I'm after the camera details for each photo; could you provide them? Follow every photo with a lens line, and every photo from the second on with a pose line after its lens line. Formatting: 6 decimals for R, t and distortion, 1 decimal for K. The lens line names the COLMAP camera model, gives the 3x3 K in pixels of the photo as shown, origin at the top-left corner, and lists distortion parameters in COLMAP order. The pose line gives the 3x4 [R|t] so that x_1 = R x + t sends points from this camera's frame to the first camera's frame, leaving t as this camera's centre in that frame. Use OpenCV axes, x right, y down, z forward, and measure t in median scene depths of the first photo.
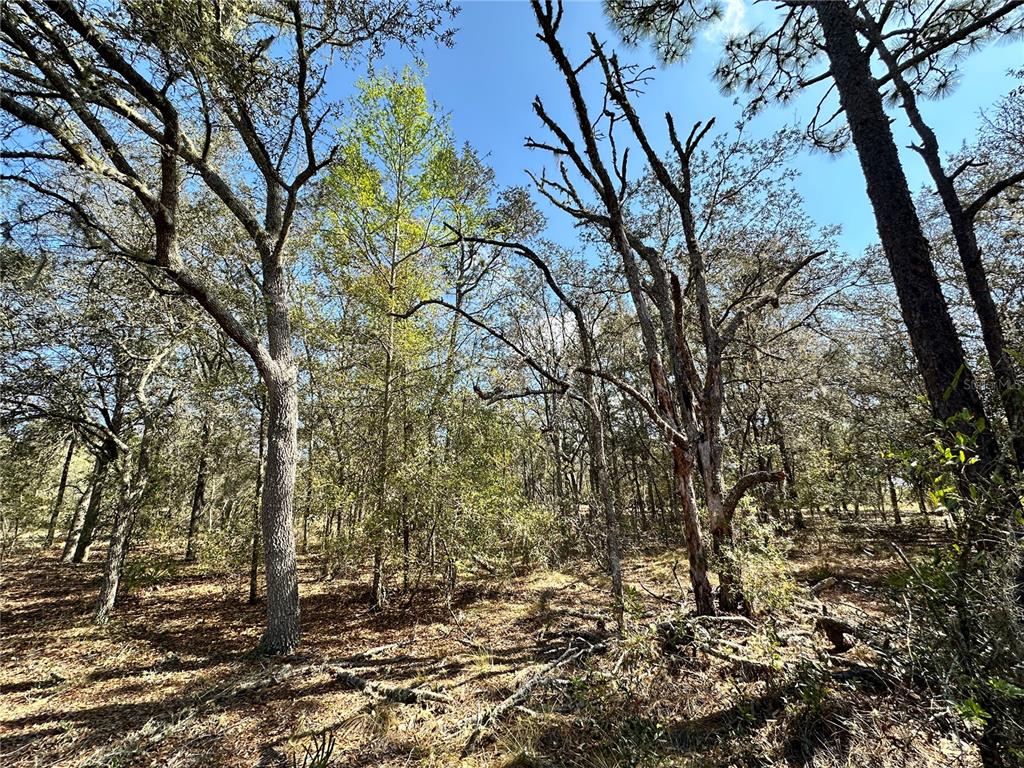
lens RADIAL K [[408.0, 0, 513.5], [0, 408.0, 383.8], [0, 0, 1]] dist [0.001526, 0.000103]
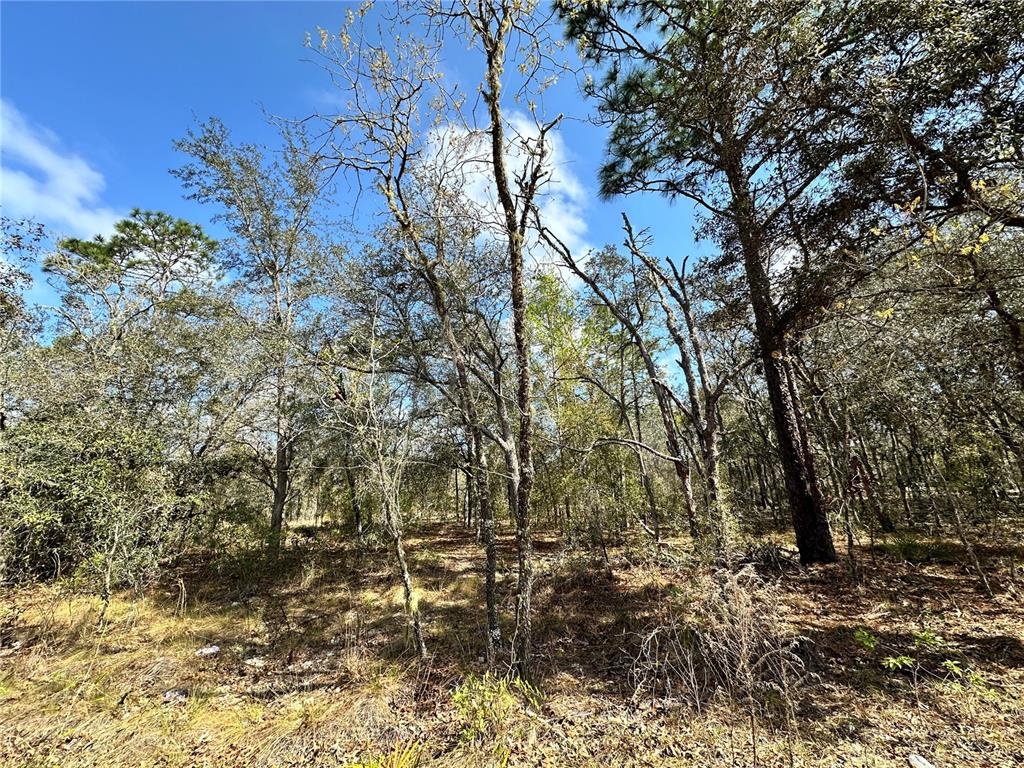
lens RADIAL K [[408.0, 0, 508.0], [0, 408.0, 379.7], [0, 0, 1]] dist [0.001526, 0.000103]
pose [[0.765652, -0.189461, -0.614721, 1.142424], [0.197600, 0.978709, -0.055528, -0.315802], [0.612153, -0.078954, 0.786788, -1.026043]]
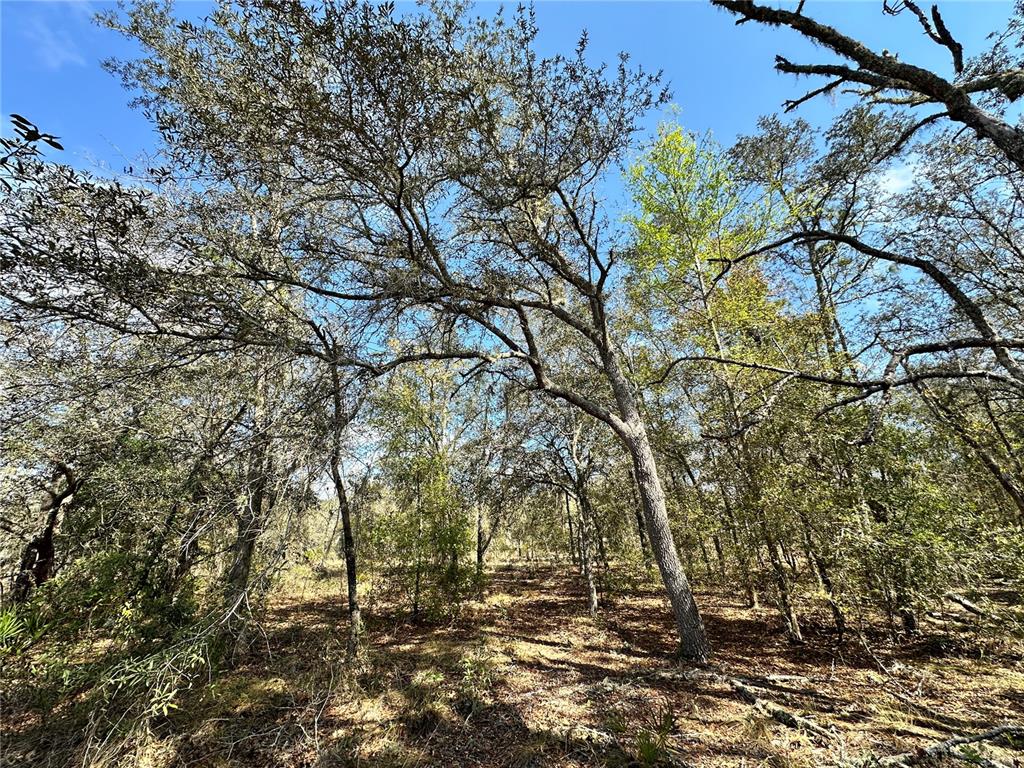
lens RADIAL K [[408.0, 0, 511.8], [0, 408.0, 388.8], [0, 0, 1]] dist [0.001526, 0.000103]
pose [[0.559232, -0.295472, -0.774568, 0.275457], [0.258708, 0.949868, -0.175559, -0.026436], [0.787610, -0.102209, 0.607637, -0.072326]]
